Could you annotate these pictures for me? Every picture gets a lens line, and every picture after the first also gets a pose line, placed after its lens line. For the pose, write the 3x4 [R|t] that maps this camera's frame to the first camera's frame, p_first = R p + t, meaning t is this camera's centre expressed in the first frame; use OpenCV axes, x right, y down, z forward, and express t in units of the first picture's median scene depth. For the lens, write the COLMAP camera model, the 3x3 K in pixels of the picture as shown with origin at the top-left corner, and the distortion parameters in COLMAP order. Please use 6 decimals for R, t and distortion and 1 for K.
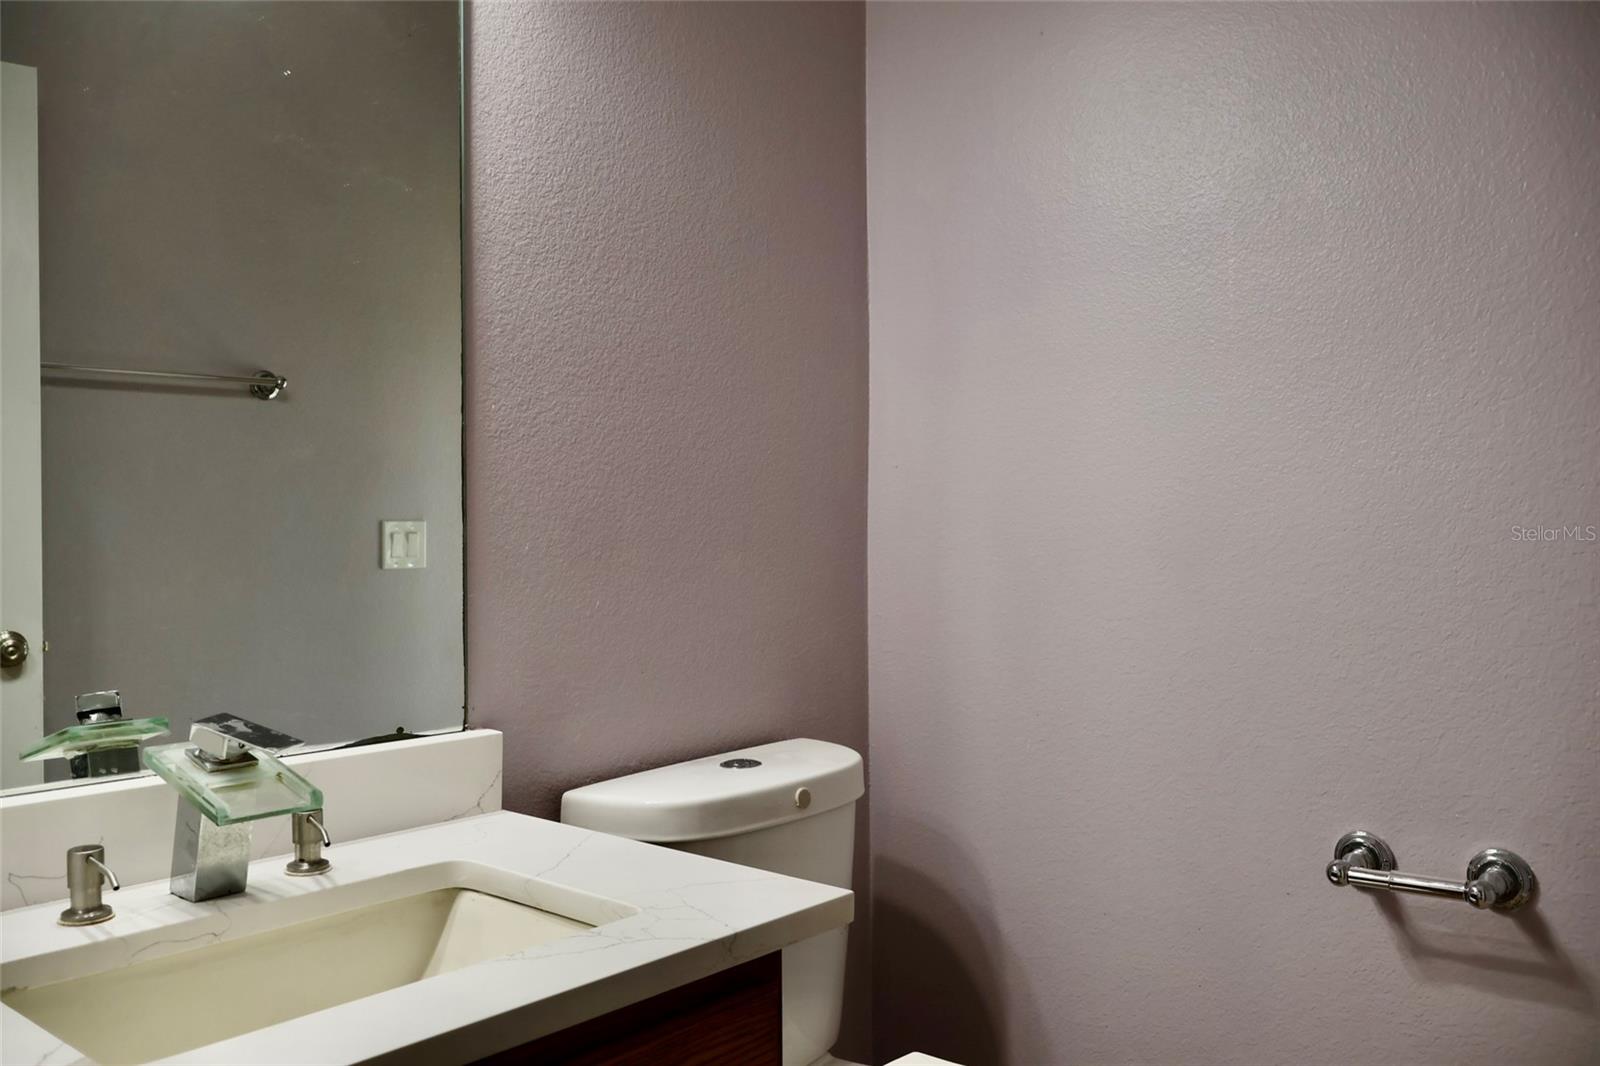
lens RADIAL K [[1366.0, 0, 799.6], [0, 1366.0, 529.4], [0, 0, 1]] dist [0.003567, 0.003250]
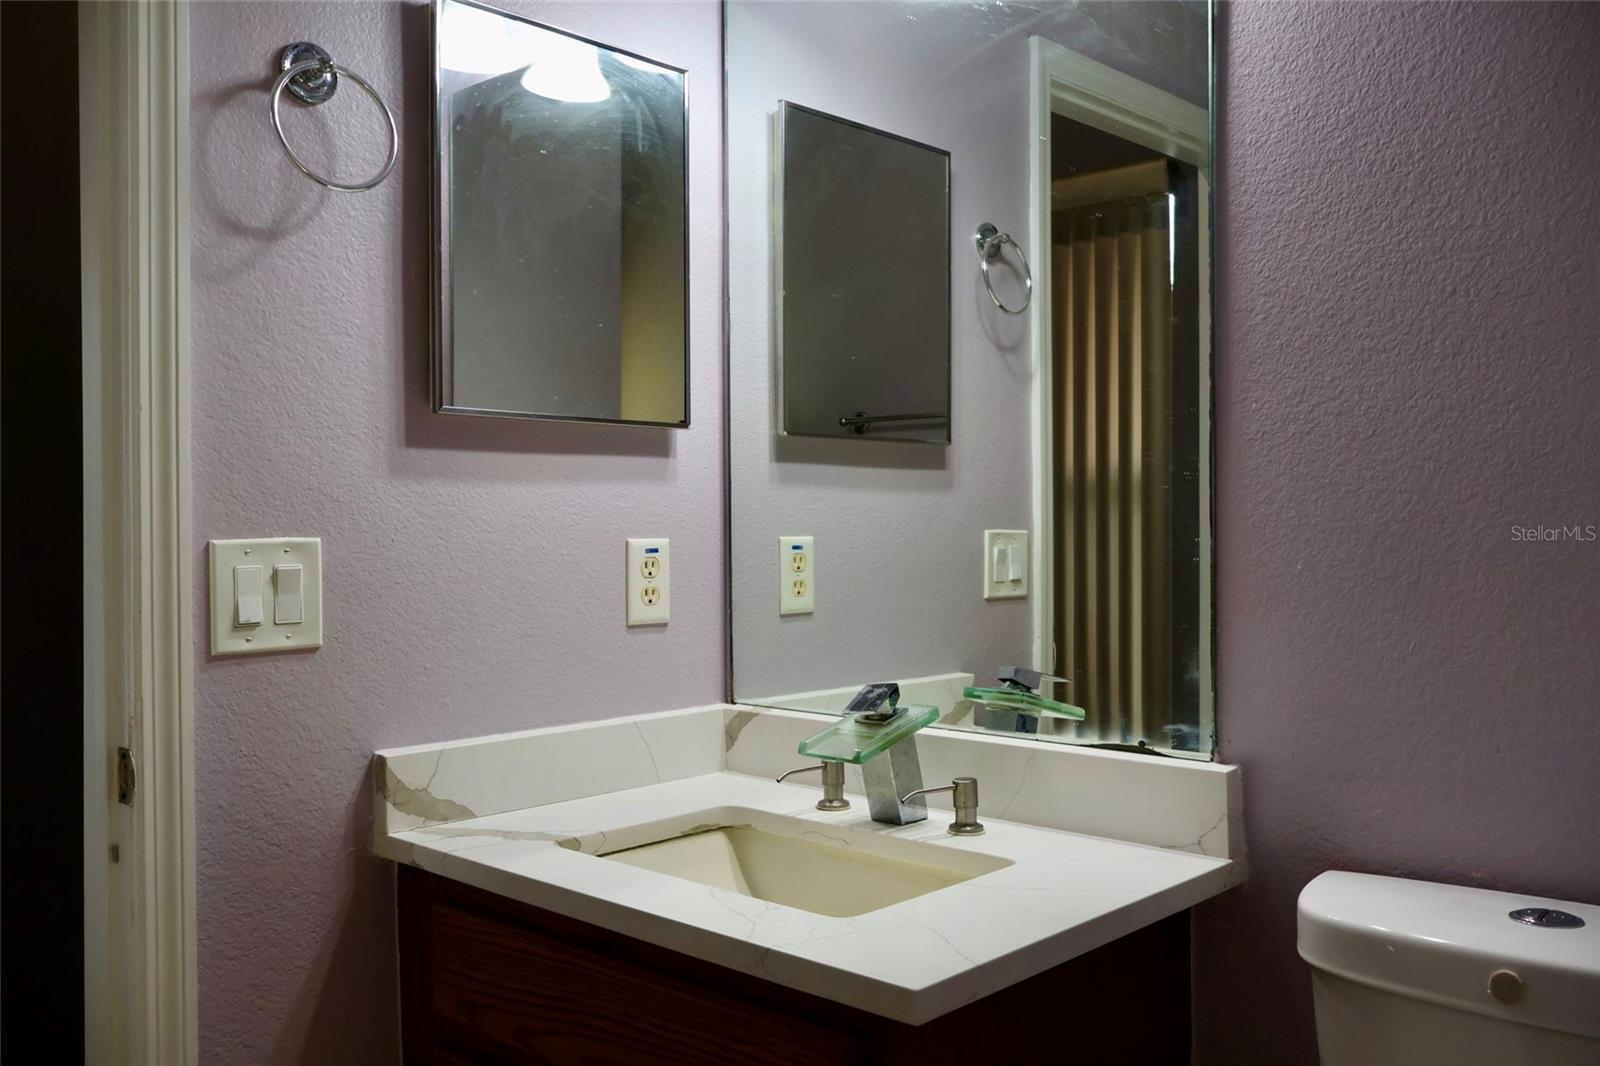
lens RADIAL K [[1366.0, 0, 799.8], [0, 1366.0, 532.8], [0, 0, 1]] dist [0.003567, 0.003250]
pose [[-0.051472, 0.009494, -0.998629, 0.655642], [-0.001182, 0.999954, 0.009568, -0.015093], [0.998674, 0.001673, -0.051458, 0.732342]]
